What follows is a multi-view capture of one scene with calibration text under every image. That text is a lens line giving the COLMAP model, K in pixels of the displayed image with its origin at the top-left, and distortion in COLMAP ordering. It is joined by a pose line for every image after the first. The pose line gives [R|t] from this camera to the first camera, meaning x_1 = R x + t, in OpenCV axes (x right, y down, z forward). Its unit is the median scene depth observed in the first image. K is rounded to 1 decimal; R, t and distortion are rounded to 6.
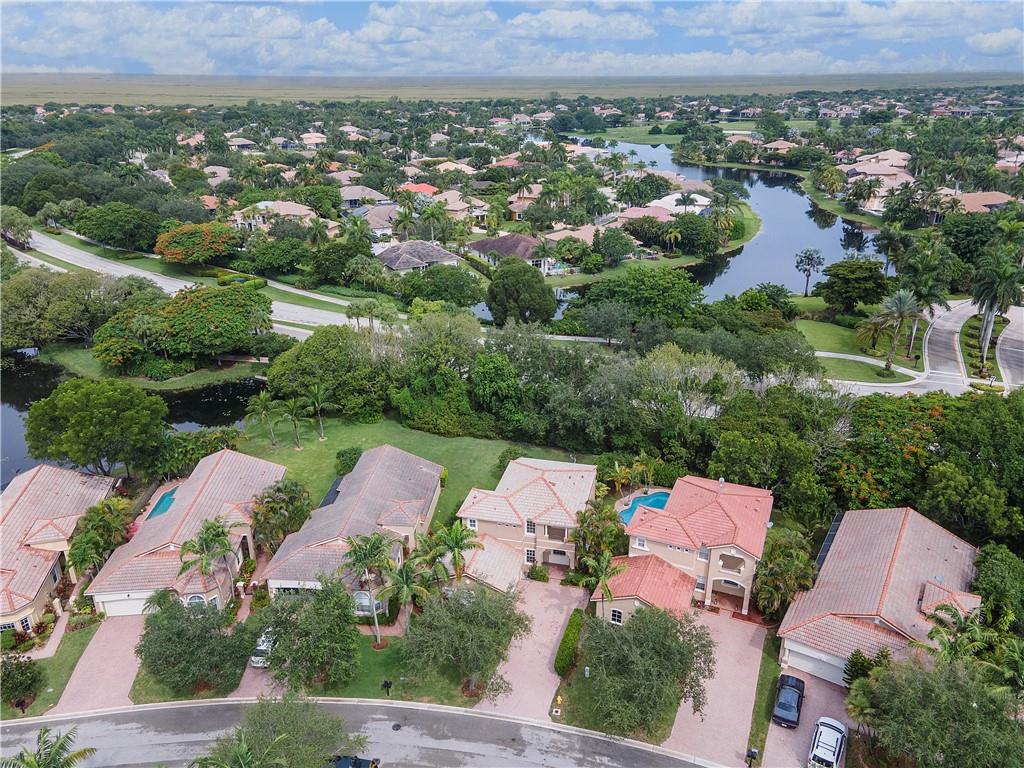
lens RADIAL K [[749.6, 0, 512.0], [0, 749.6, 384.0], [0, 0, 1]] dist [0.033352, 0.026318]
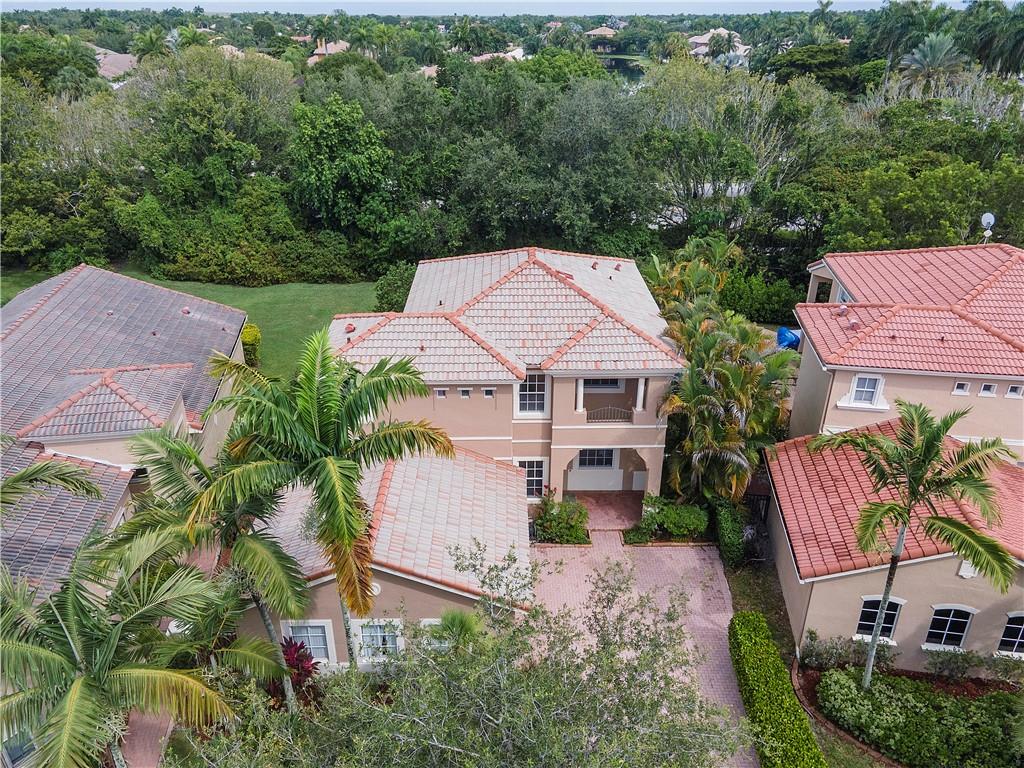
lens RADIAL K [[749.6, 0, 512.0], [0, 749.6, 384.0], [0, 0, 1]] dist [0.033352, 0.026318]
pose [[0.966625, -0.108200, 0.232226, -0.055989], [0.093144, 0.992833, 0.074880, 0.146763], [-0.238664, -0.050750, 0.969775, 0.617161]]
